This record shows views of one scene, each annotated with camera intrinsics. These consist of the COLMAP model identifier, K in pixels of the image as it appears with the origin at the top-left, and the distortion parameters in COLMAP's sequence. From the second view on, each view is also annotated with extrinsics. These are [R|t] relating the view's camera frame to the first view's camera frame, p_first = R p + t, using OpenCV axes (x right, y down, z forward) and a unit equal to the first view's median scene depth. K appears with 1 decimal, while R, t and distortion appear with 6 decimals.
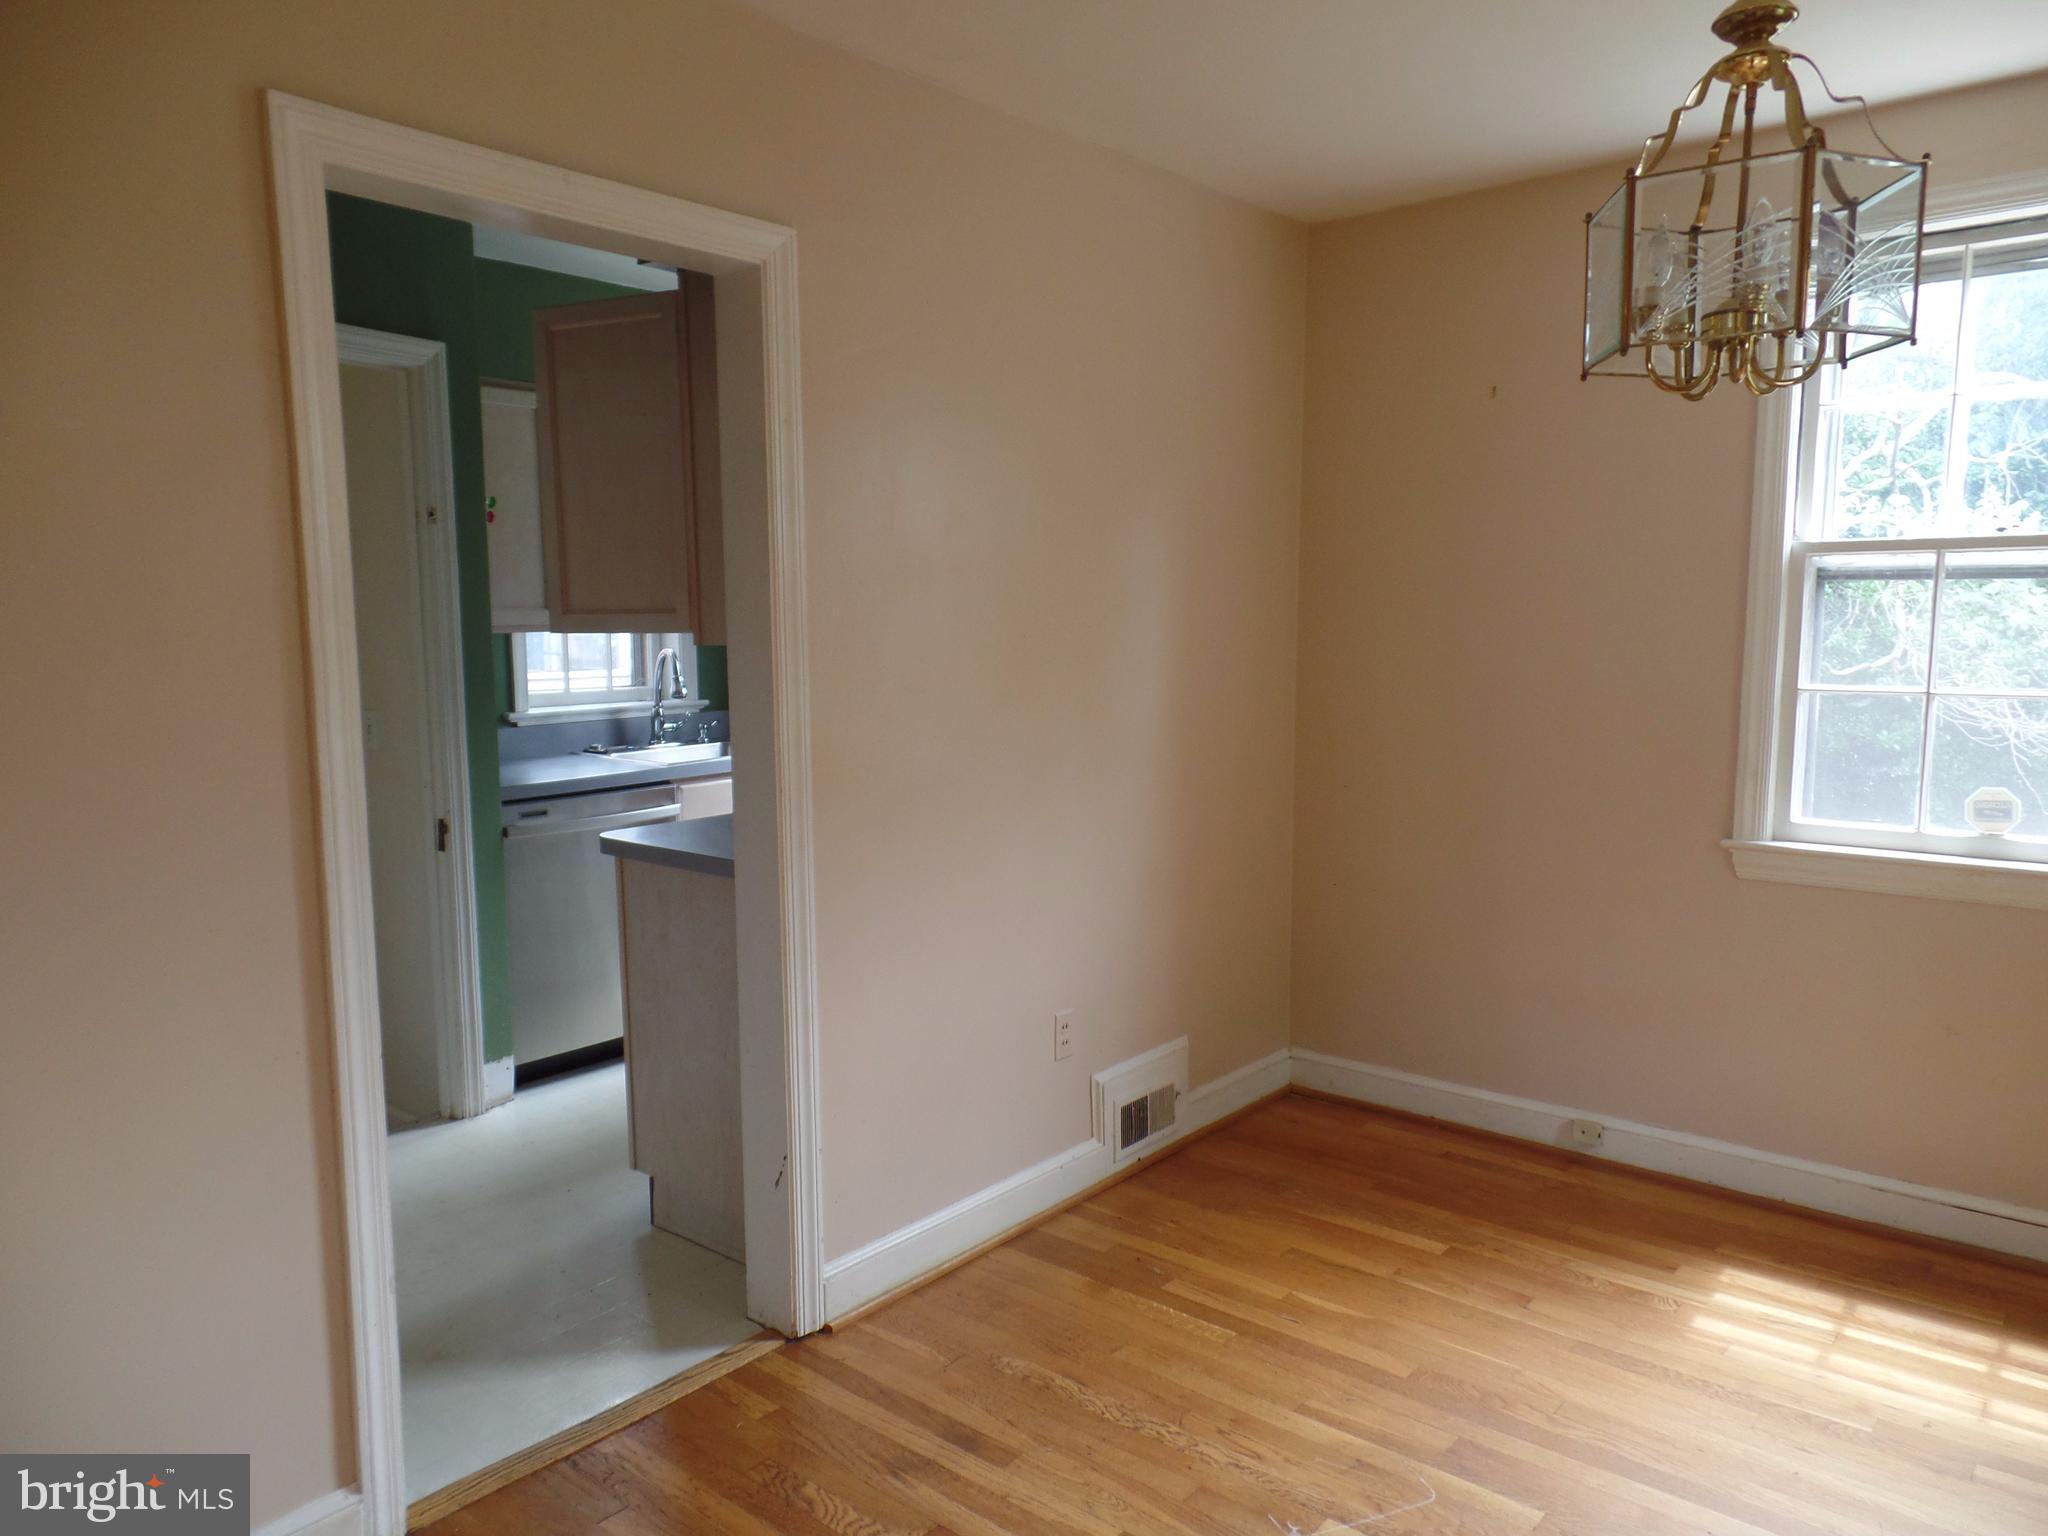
lens RADIAL K [[1409.7, 0, 1032.6], [0, 1409.7, 772.6], [0, 0, 1]] dist [-0.003635, -0.001718]
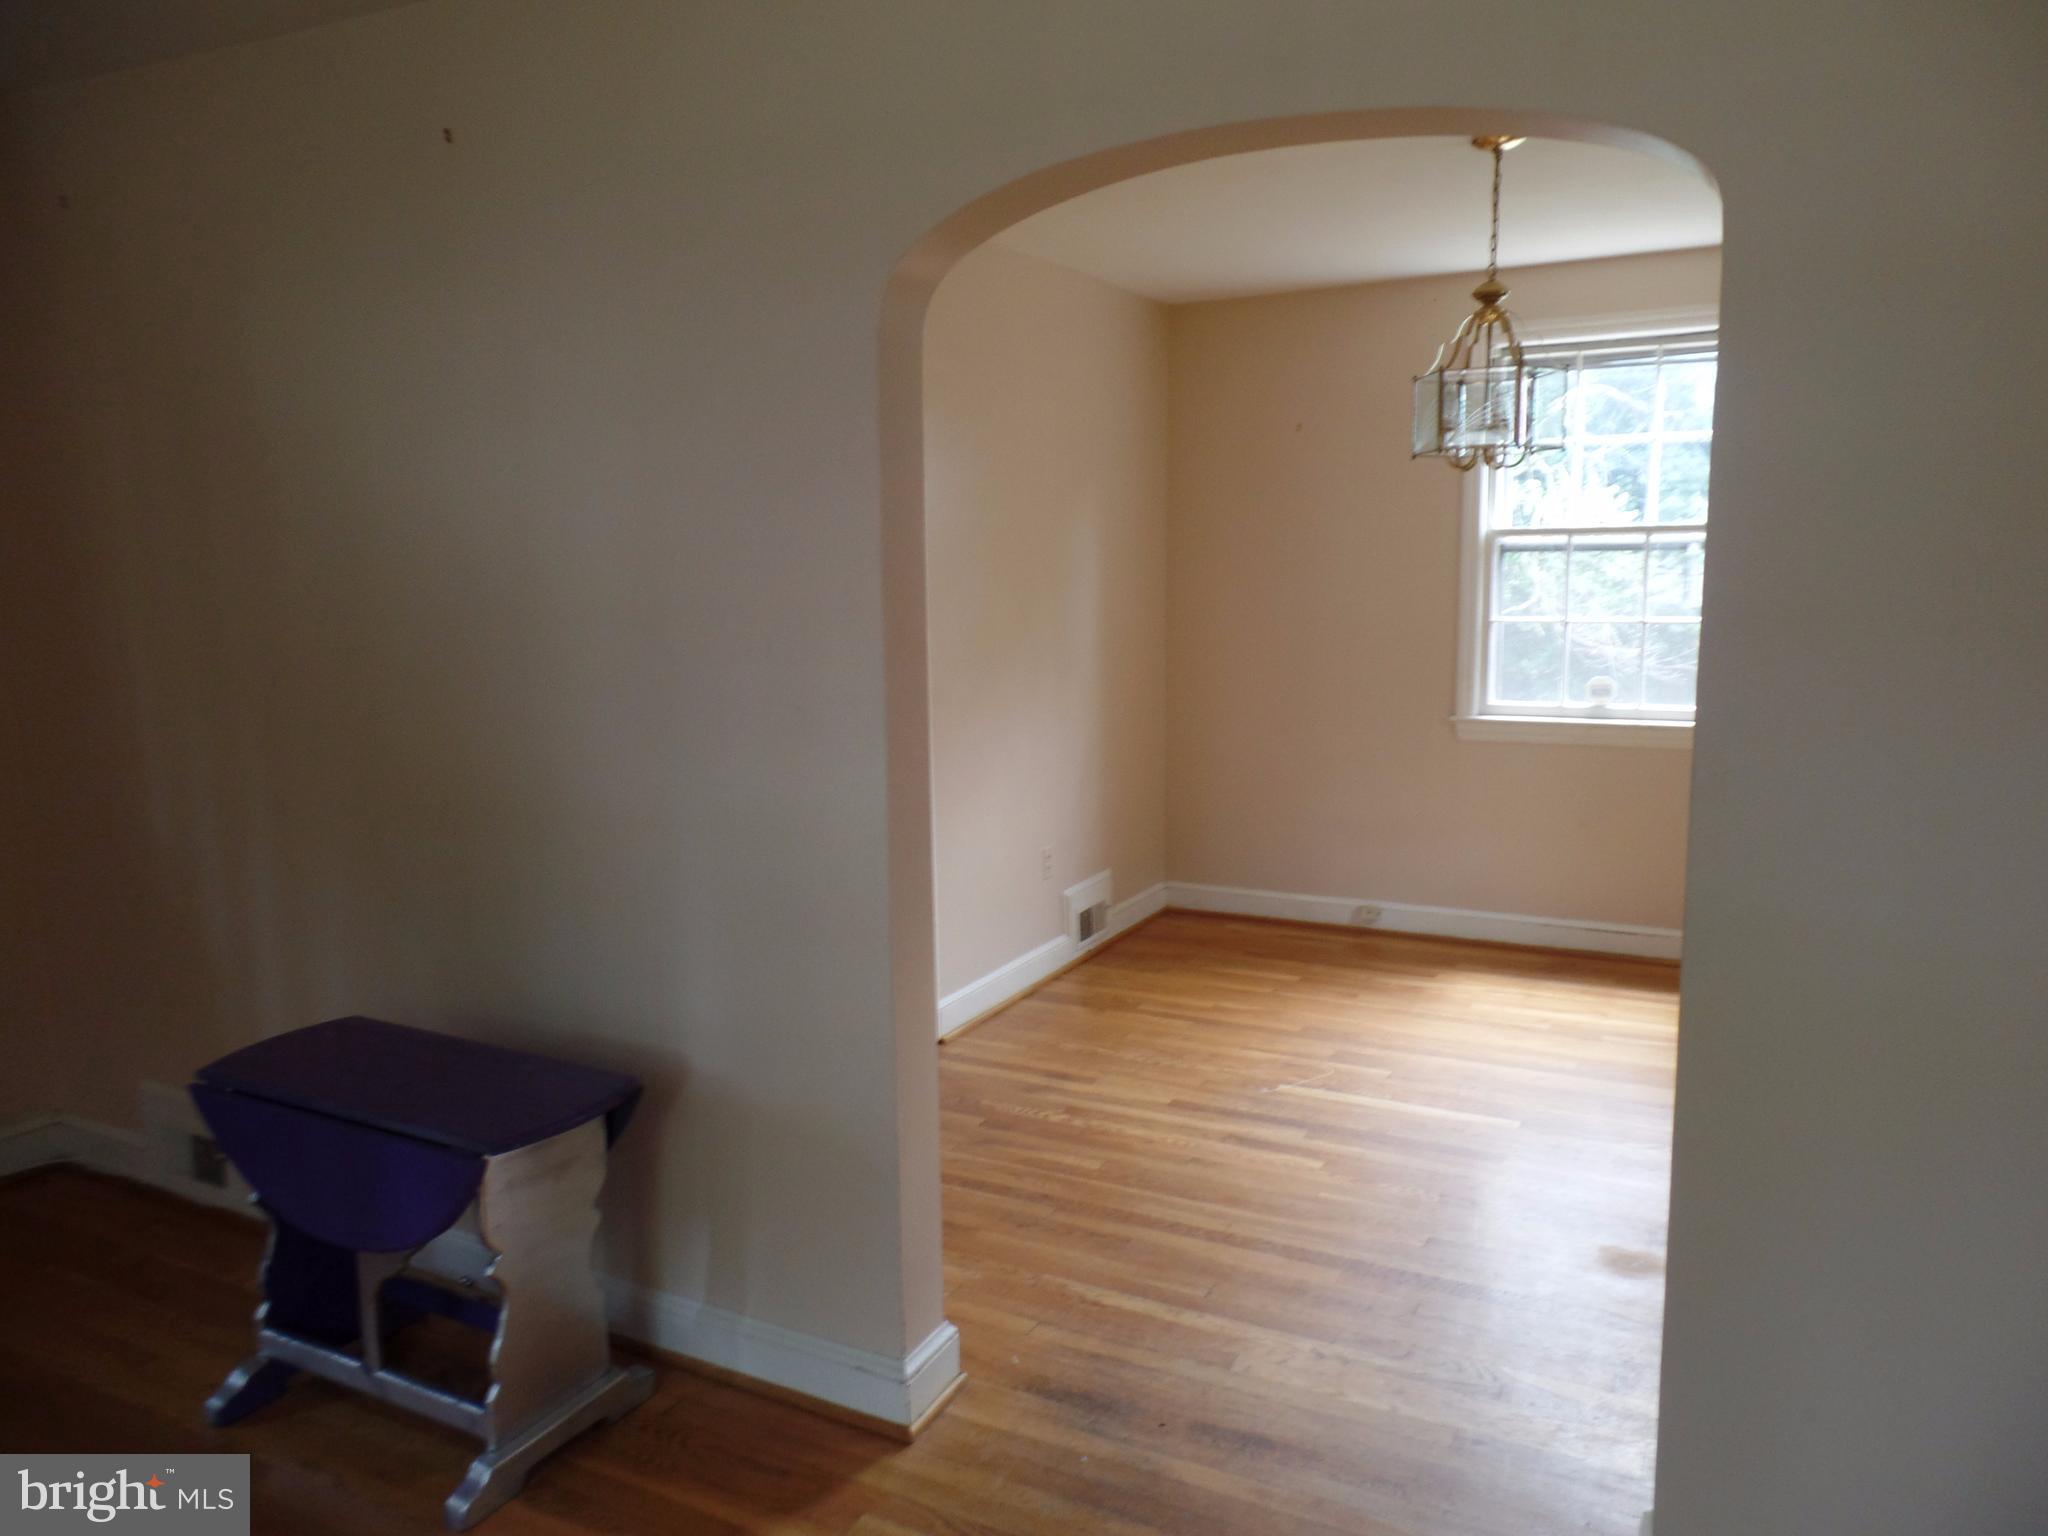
lens RADIAL K [[1409.7, 0, 1037.7], [0, 1409.7, 767.3], [0, 0, 1]] dist [-0.003635, -0.001718]
pose [[0.975335, -0.039211, 0.217217, -0.317729], [0.033771, 0.999017, 0.028705, 0.044480], [-0.218129, -0.020661, 0.975701, -0.461211]]
